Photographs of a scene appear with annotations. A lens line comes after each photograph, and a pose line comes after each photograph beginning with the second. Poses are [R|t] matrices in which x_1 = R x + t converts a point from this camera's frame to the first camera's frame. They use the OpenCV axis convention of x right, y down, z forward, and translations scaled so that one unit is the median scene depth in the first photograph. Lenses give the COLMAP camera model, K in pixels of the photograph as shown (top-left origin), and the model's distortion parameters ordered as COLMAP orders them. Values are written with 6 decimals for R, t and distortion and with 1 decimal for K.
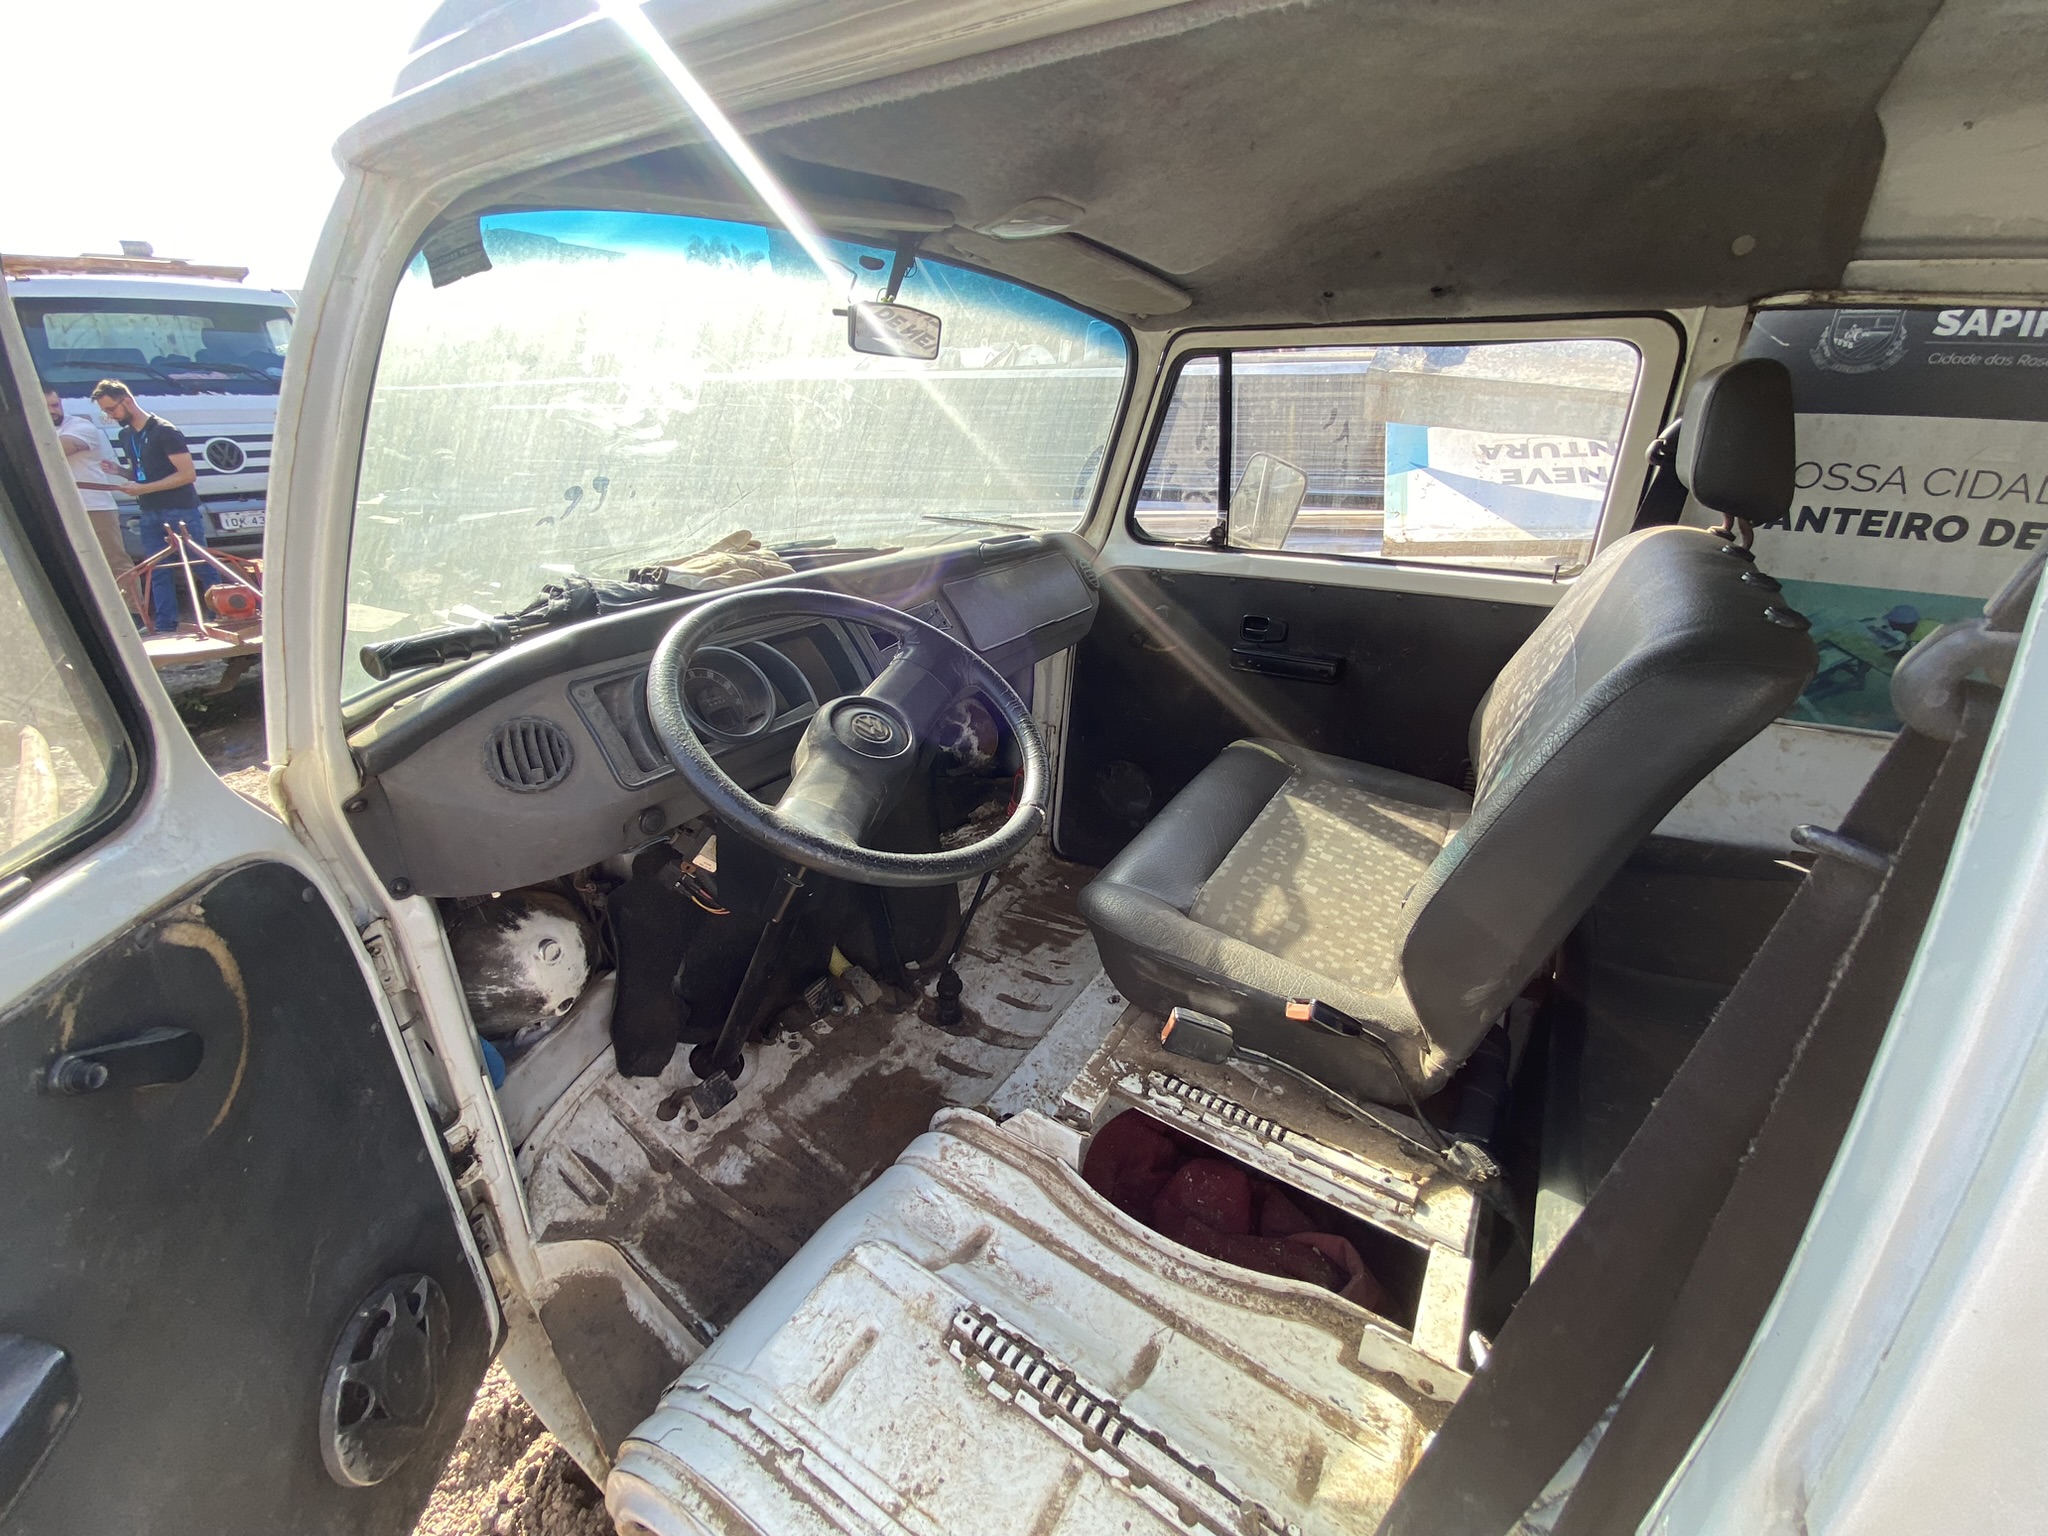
lens RADIAL K [[836.0, 0, 1022.9], [0, 836.0, 764.3], [0, 0, 1]] dist [0.017567, -0.018882]
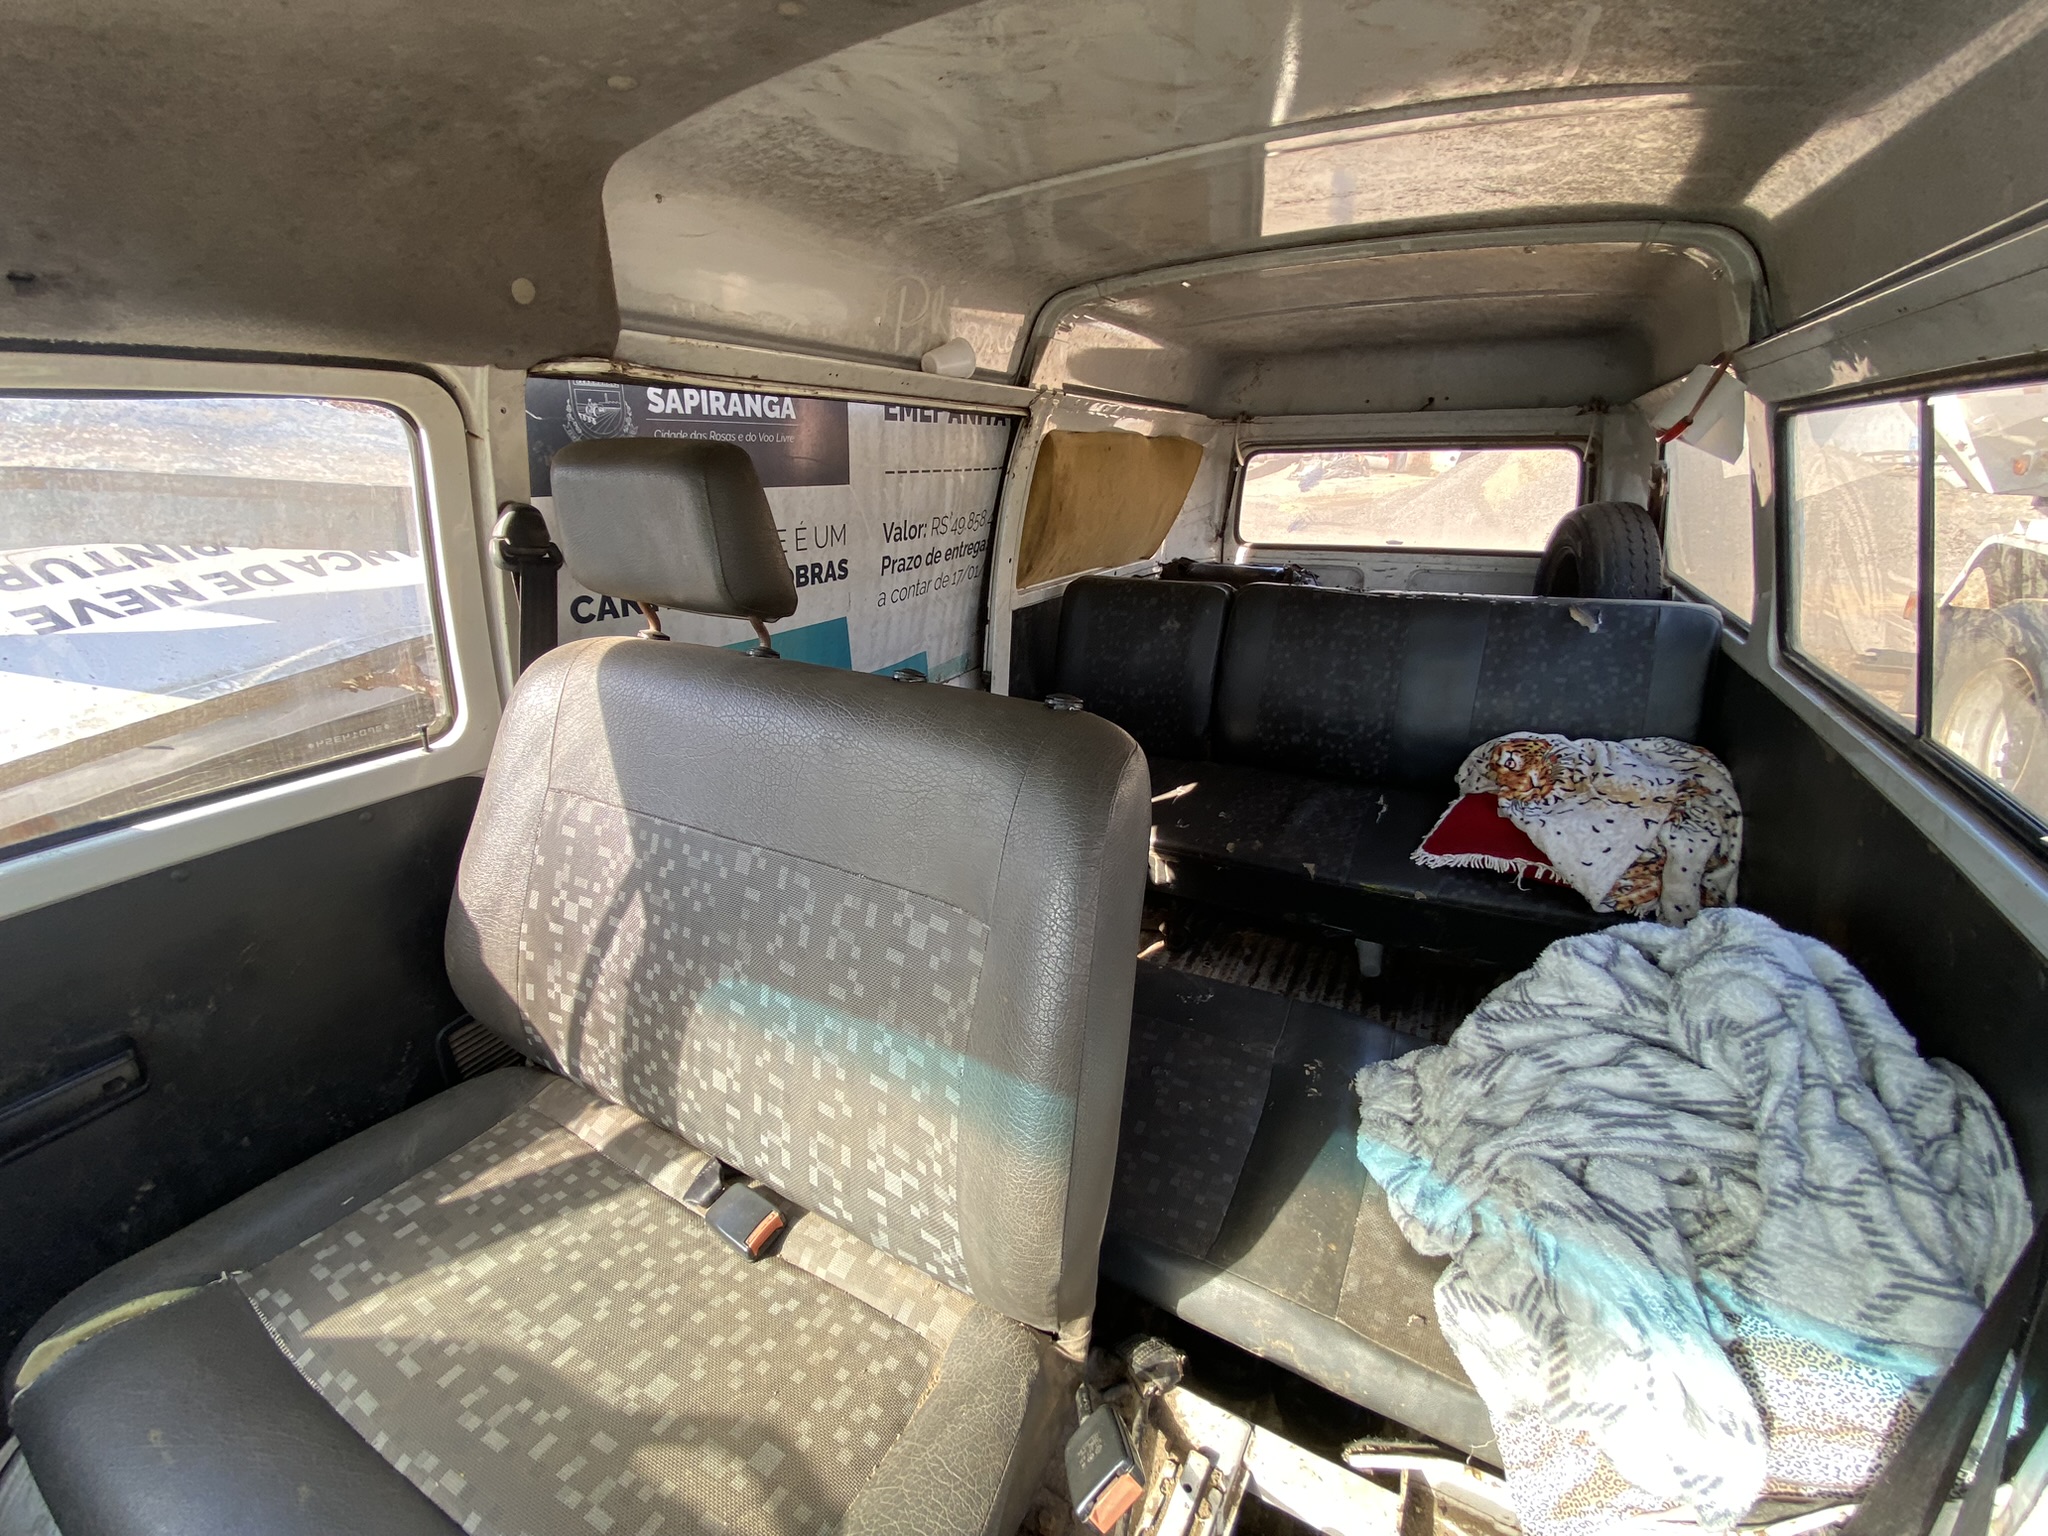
lens RADIAL K [[836.0, 0, 1022.9], [0, 836.0, 764.3], [0, 0, 1]] dist [0.017567, -0.018882]
pose [[-0.048189, -0.339280, 0.939450, -0.036502], [0.403231, 0.853887, 0.329062, -0.288248], [-0.913828, 0.394673, 0.095660, 0.613930]]
